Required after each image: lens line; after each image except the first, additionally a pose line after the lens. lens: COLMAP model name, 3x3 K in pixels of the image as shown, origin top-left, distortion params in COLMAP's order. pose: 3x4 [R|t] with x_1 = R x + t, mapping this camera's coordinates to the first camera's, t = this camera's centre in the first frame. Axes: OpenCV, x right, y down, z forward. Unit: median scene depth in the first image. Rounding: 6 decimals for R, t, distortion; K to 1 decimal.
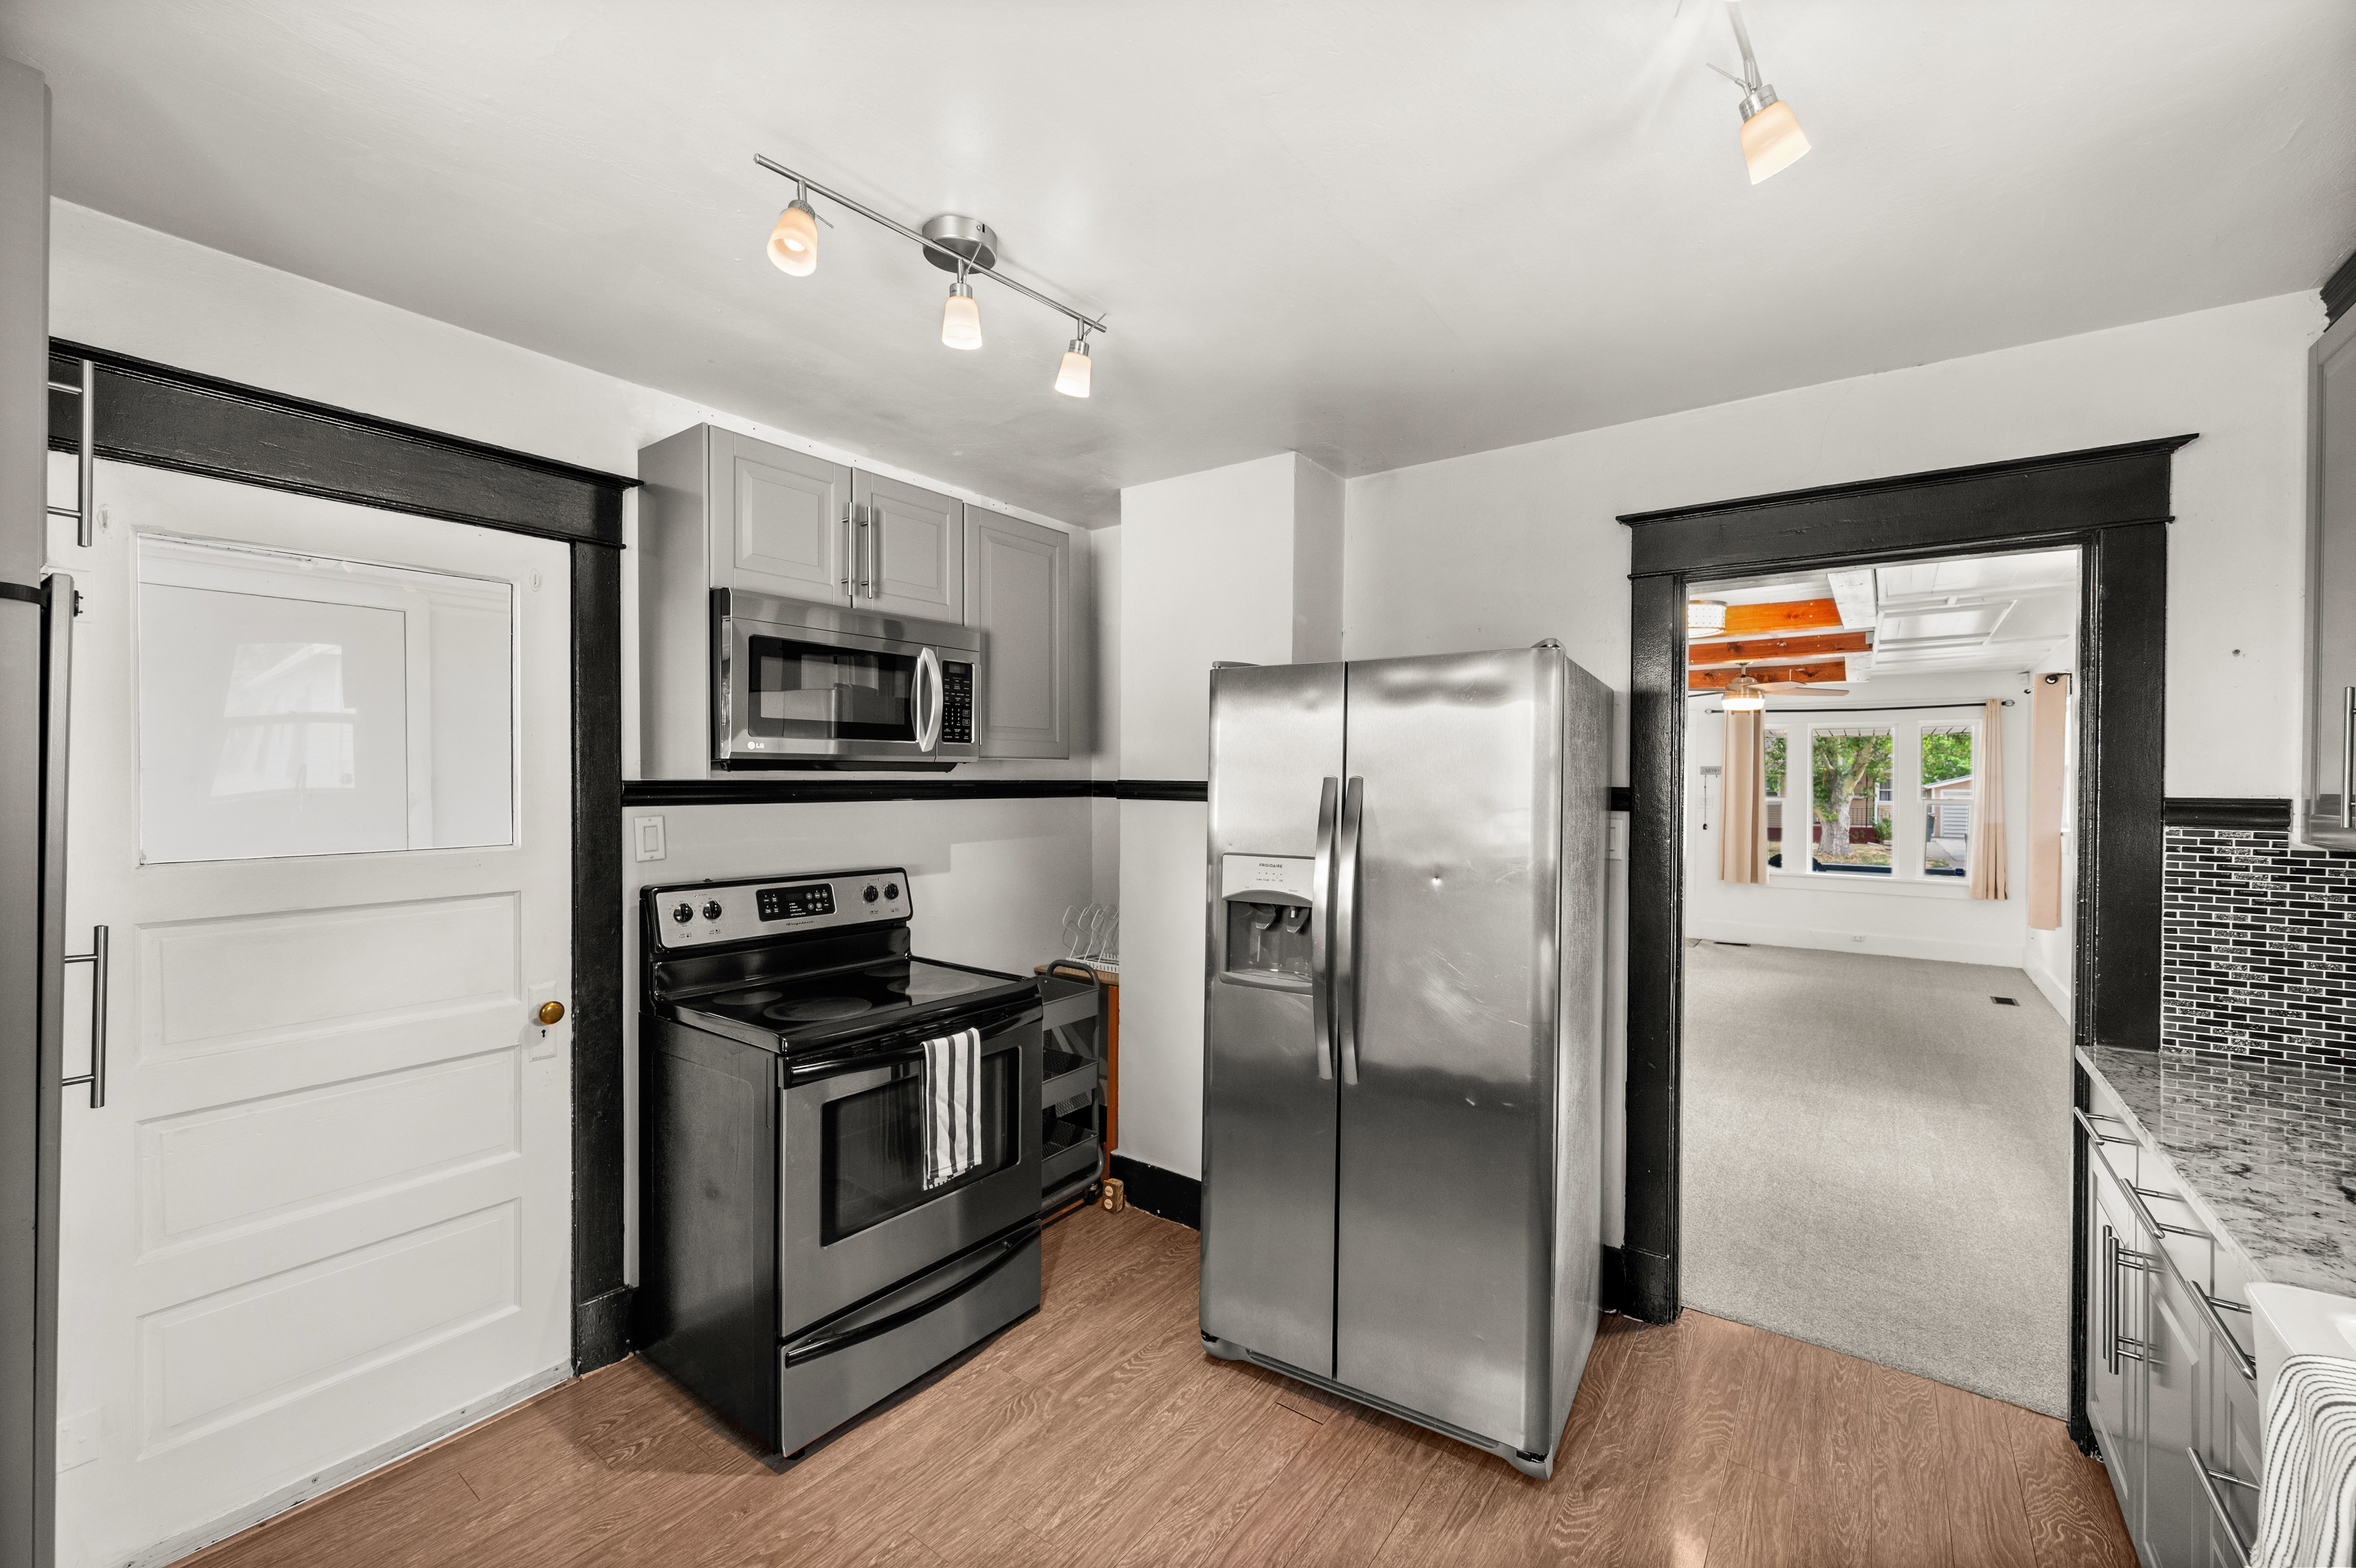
lens RADIAL K [[917.3, 0, 1178.0], [0, 917.3, 784.0], [0, 0, 1]] dist [-0.019264, 0.000077]
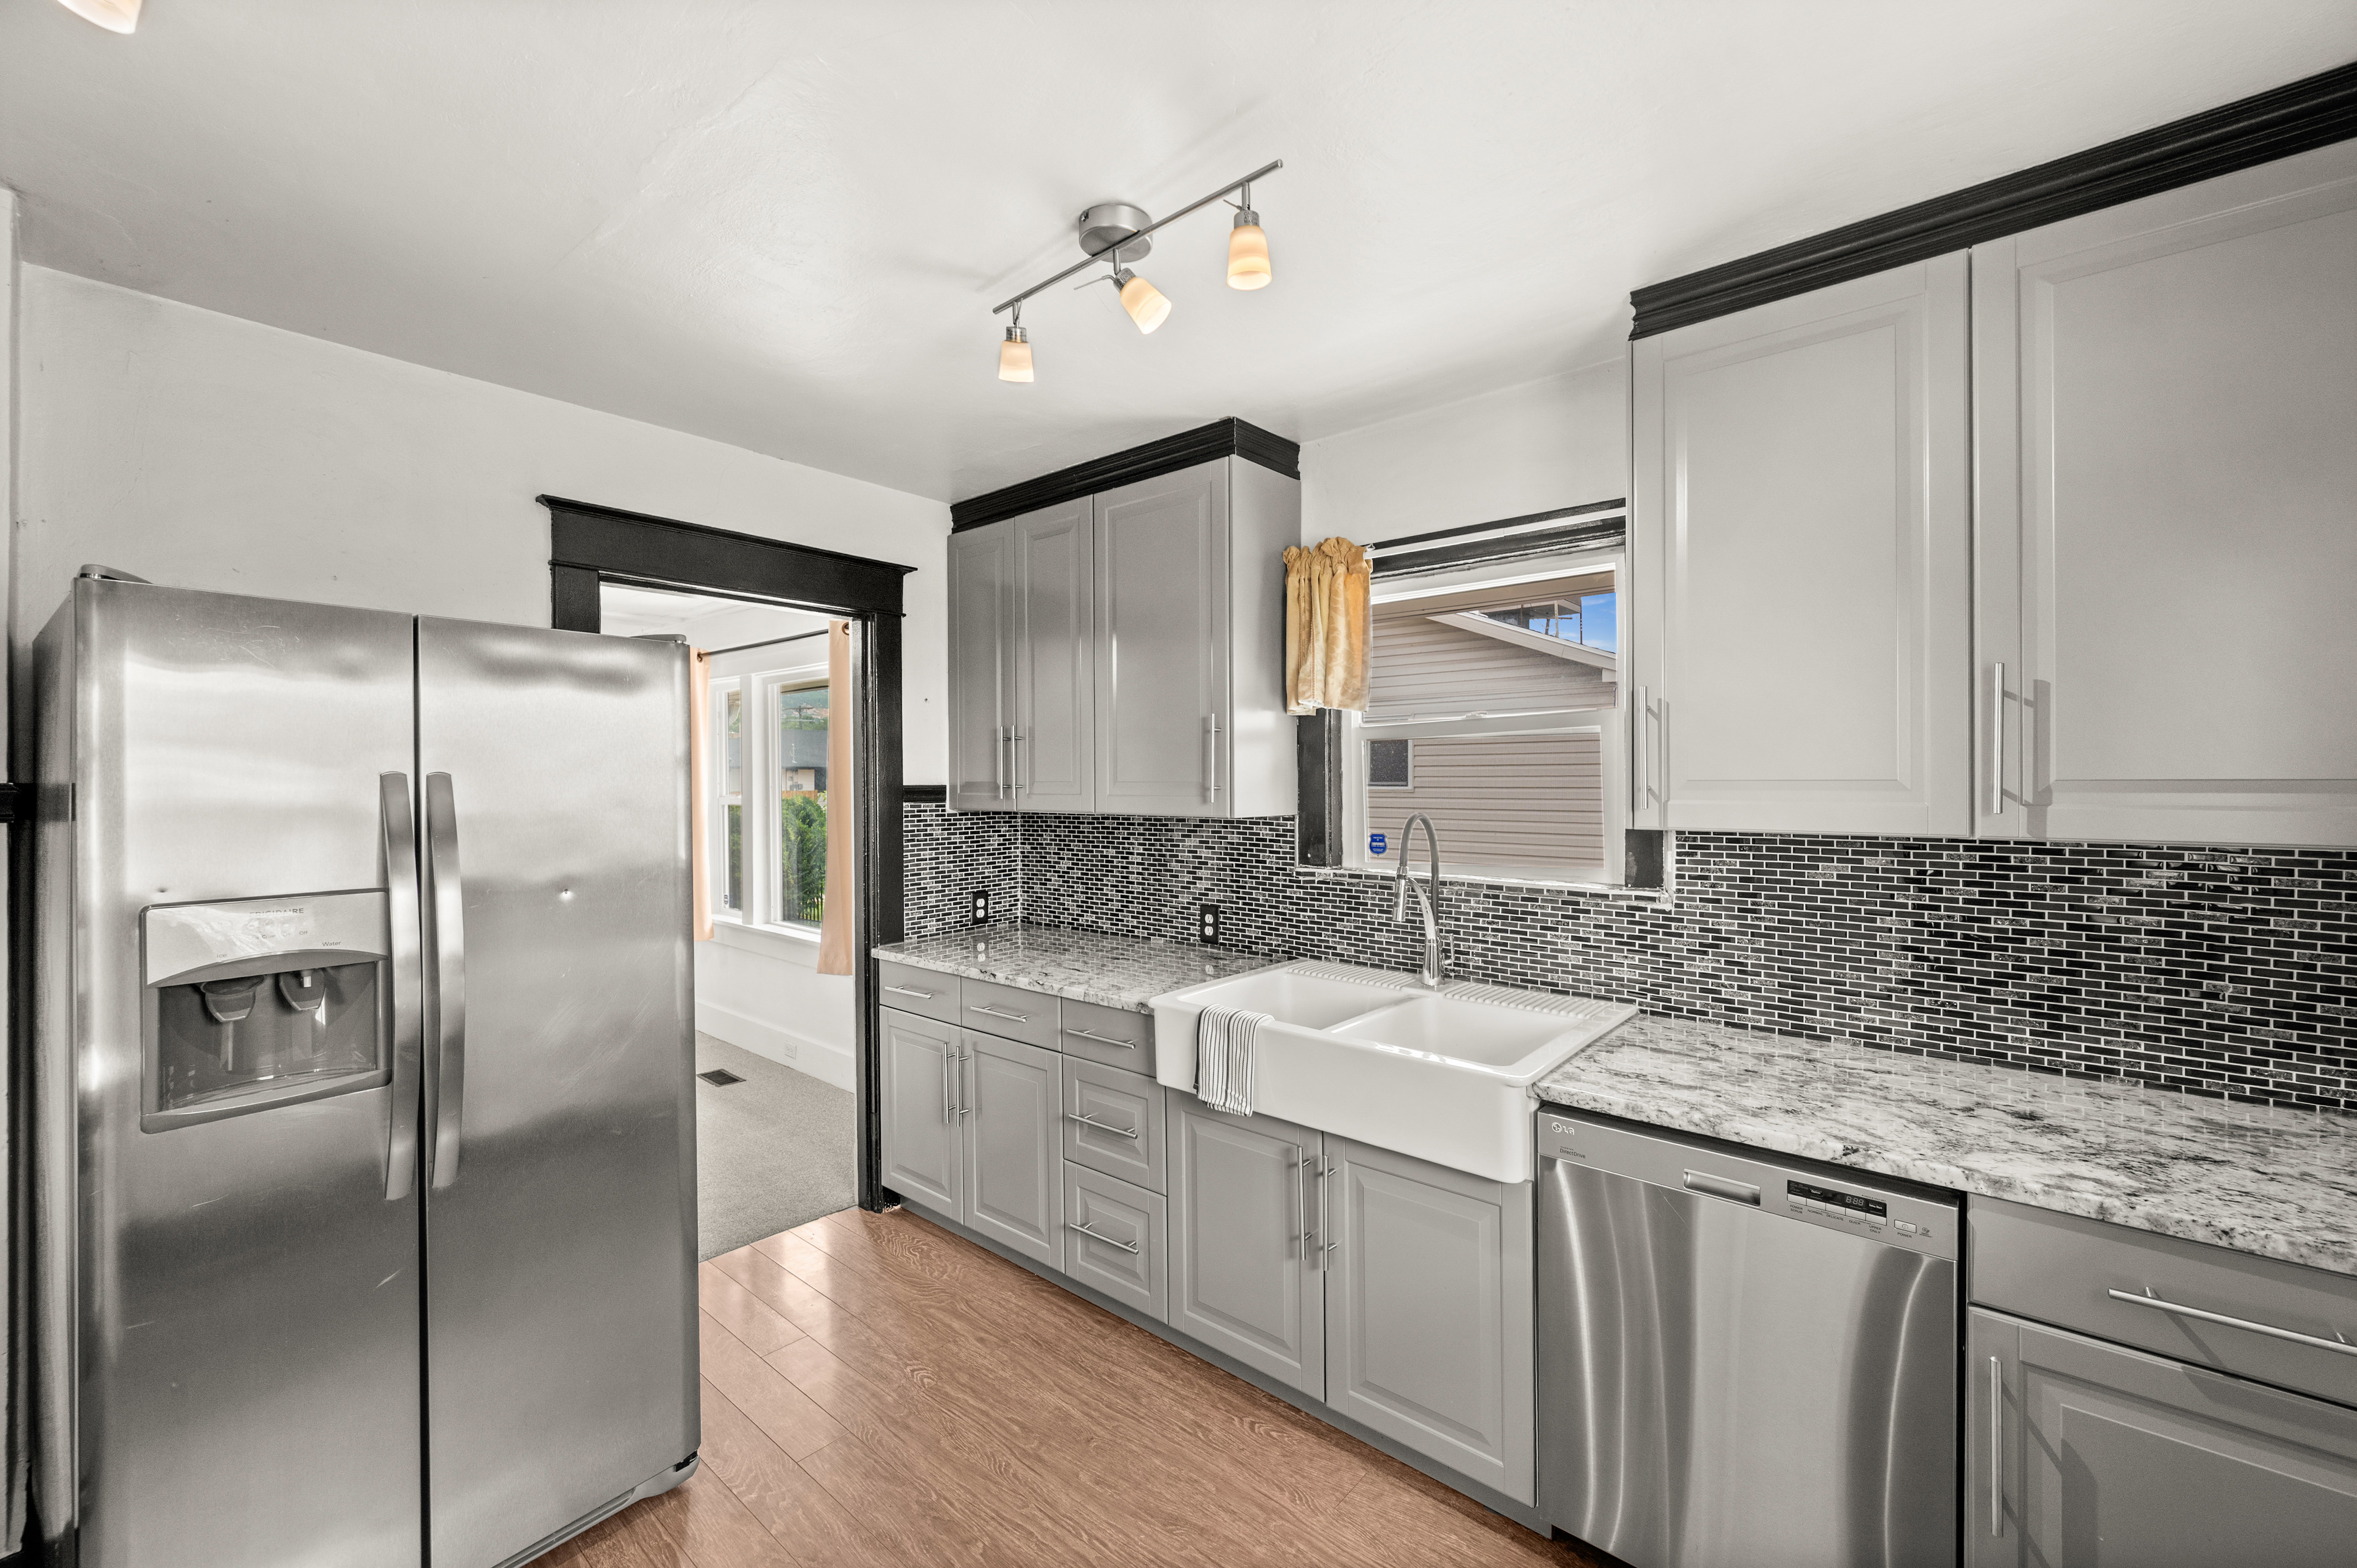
lens RADIAL K [[952.1, 0, 1178.5], [0, 952.1, 784.0], [0, 0, 1]] dist [0.000688, 0.000042]
pose [[0.076130, -0.013233, 0.997010, -0.541333], [0.012515, 0.999846, 0.012315, -0.001847], [-0.997019, 0.011540, 0.076284, 0.339309]]
